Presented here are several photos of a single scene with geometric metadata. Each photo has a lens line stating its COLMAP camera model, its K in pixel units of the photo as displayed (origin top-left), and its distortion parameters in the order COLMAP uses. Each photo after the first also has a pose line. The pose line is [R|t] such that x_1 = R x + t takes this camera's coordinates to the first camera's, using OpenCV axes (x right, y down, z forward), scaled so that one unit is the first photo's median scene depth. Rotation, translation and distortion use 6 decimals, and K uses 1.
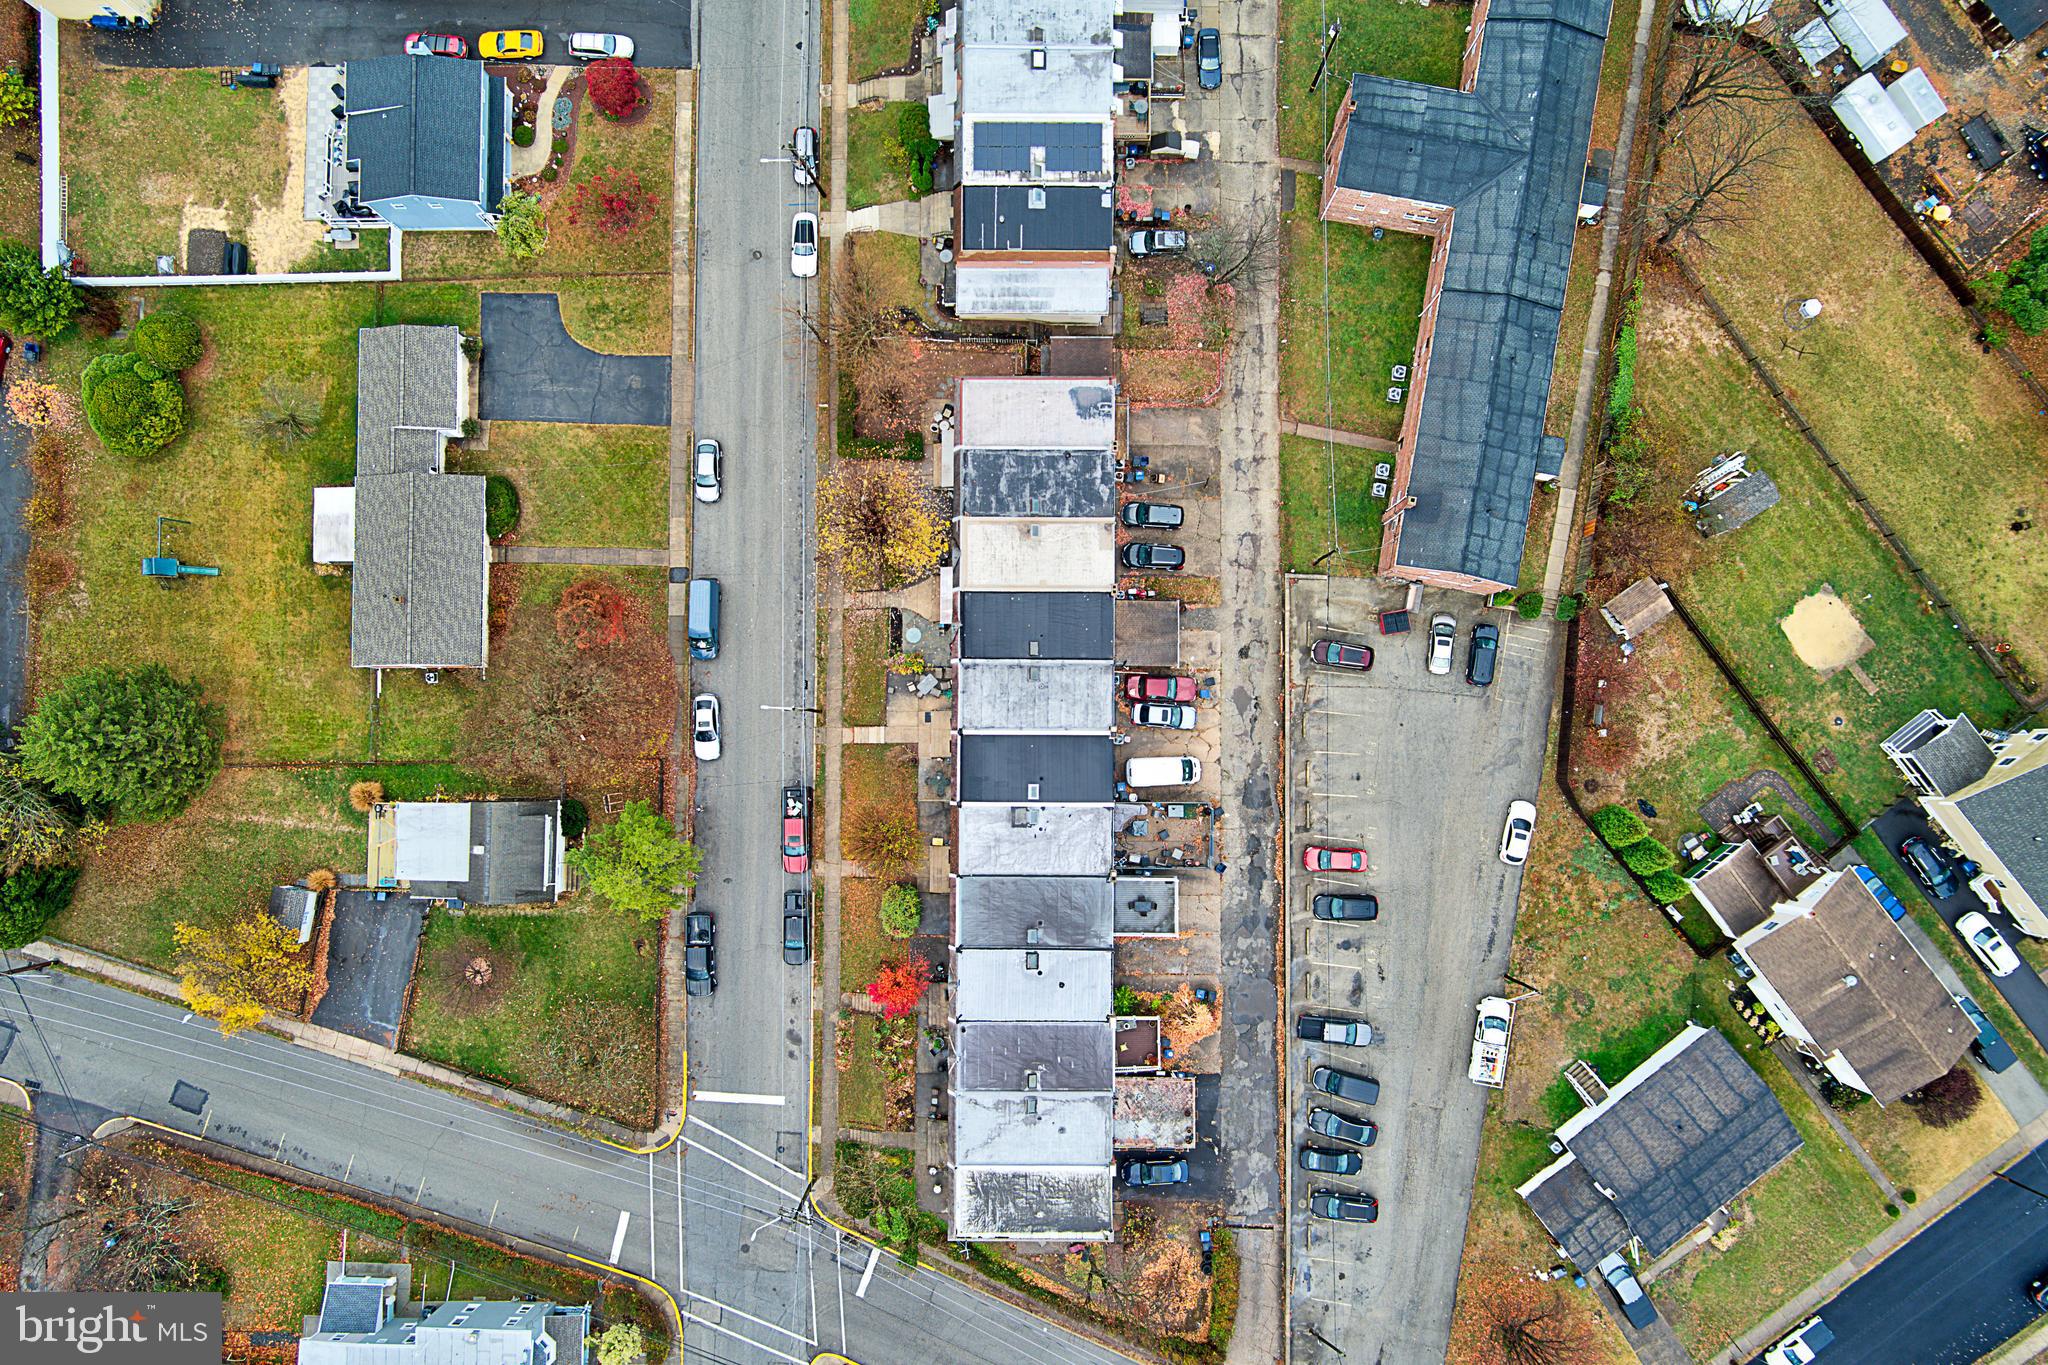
lens RADIAL K [[1589.8, 0, 987.7], [0, 1589.8, 686.4], [0, 0, 1]] dist [-0.042399, 0.072336]
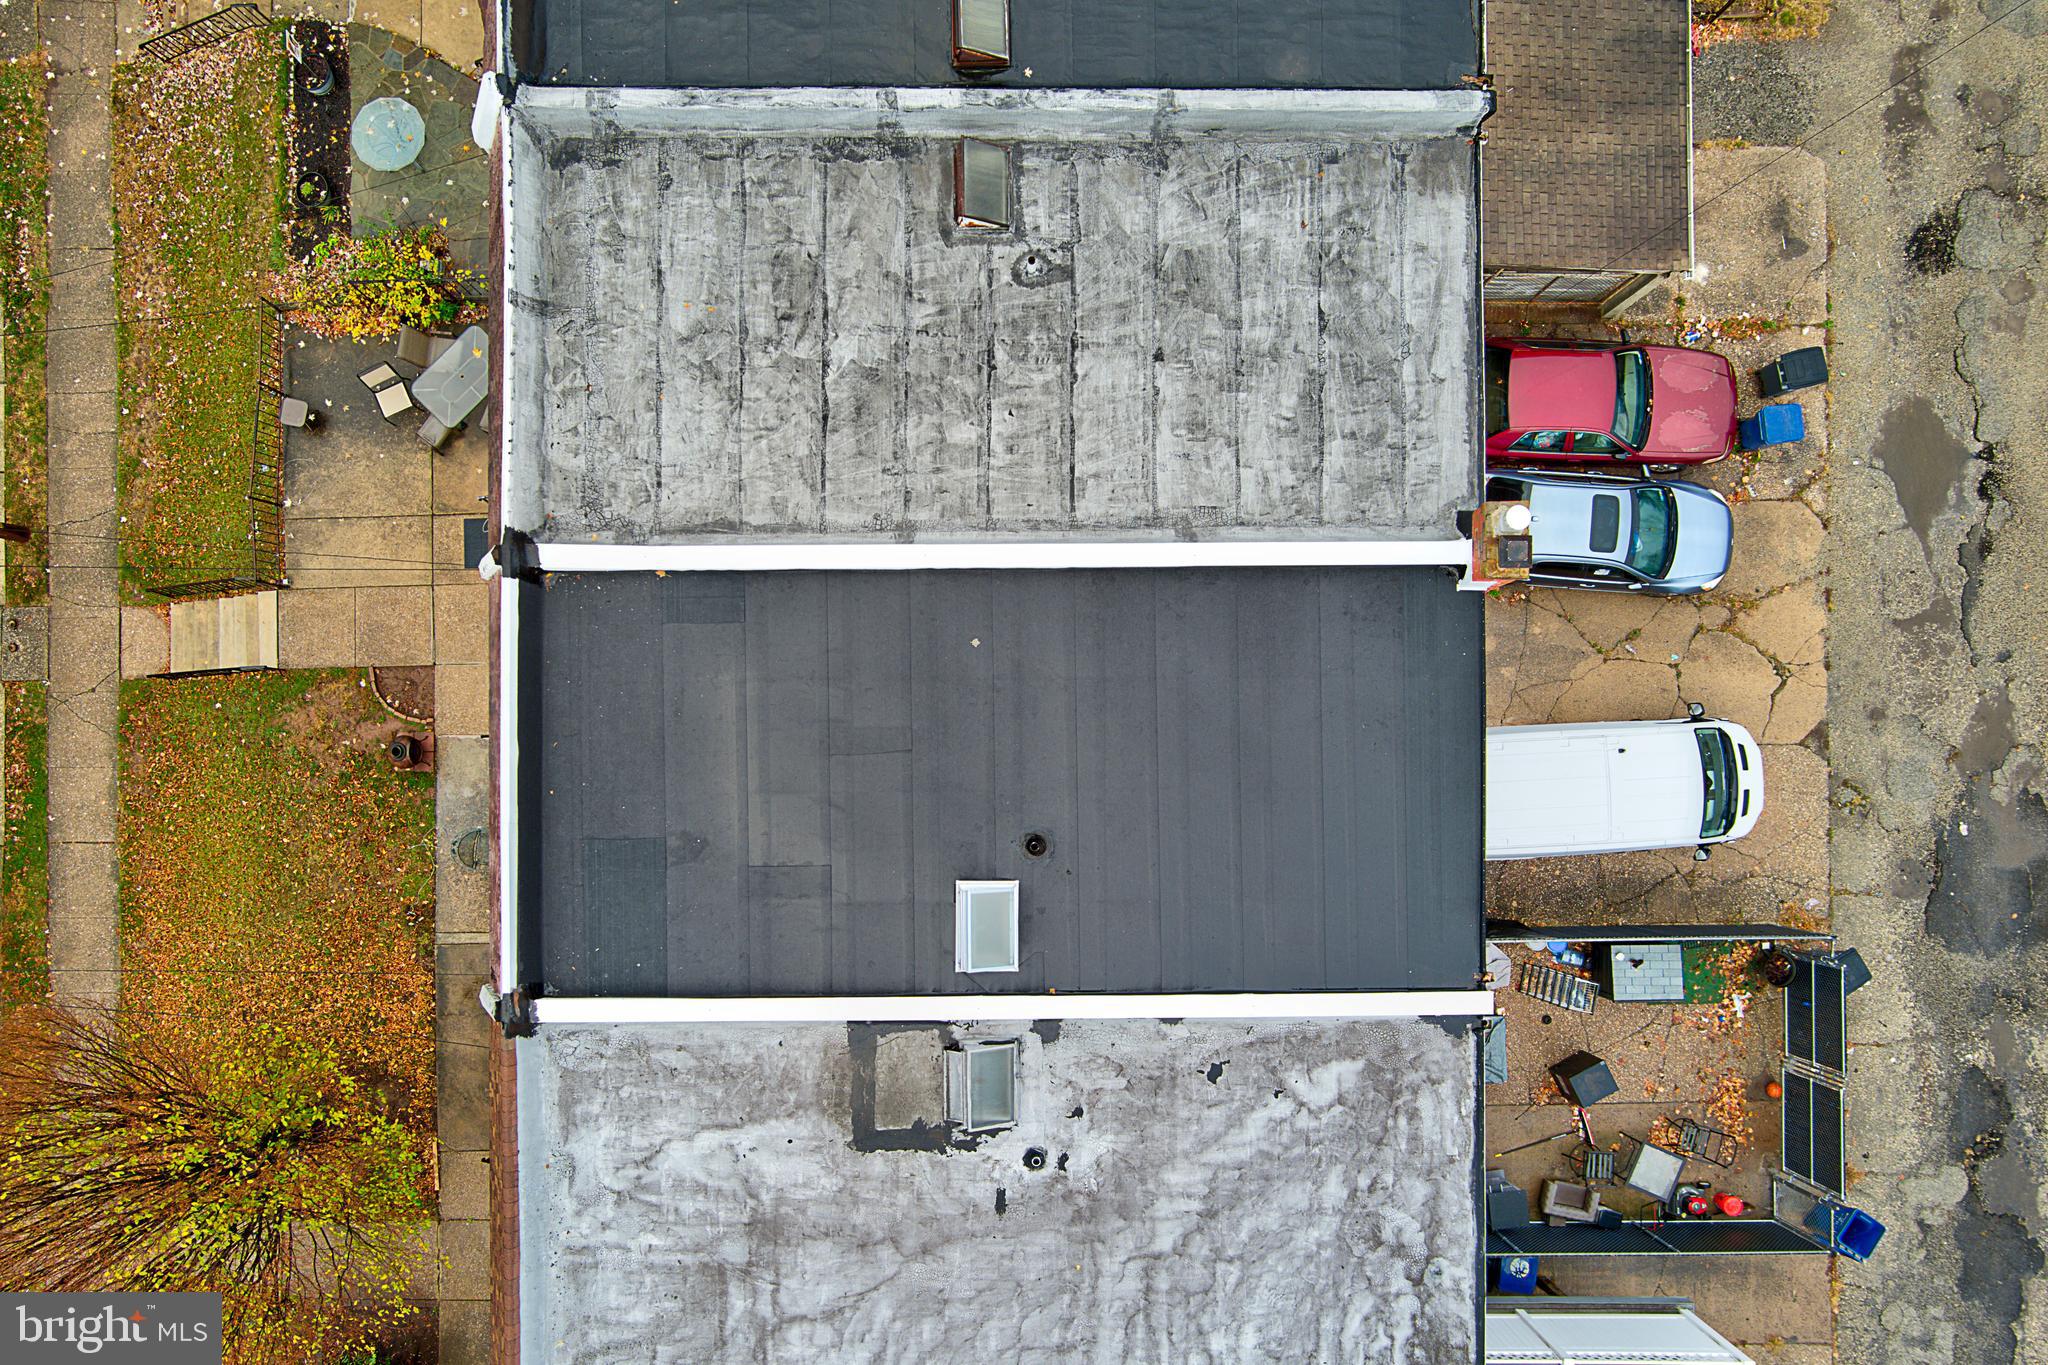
lens RADIAL K [[1589.8, 0, 987.7], [0, 1589.8, 686.4], [0, 0, 1]] dist [-0.042399, 0.072336]
pose [[0.999347, -0.009000, 0.035000, 0.022067], [0.009277, 0.999927, -0.007770, 0.040629], [-0.034928, 0.008090, 0.999357, 0.788254]]
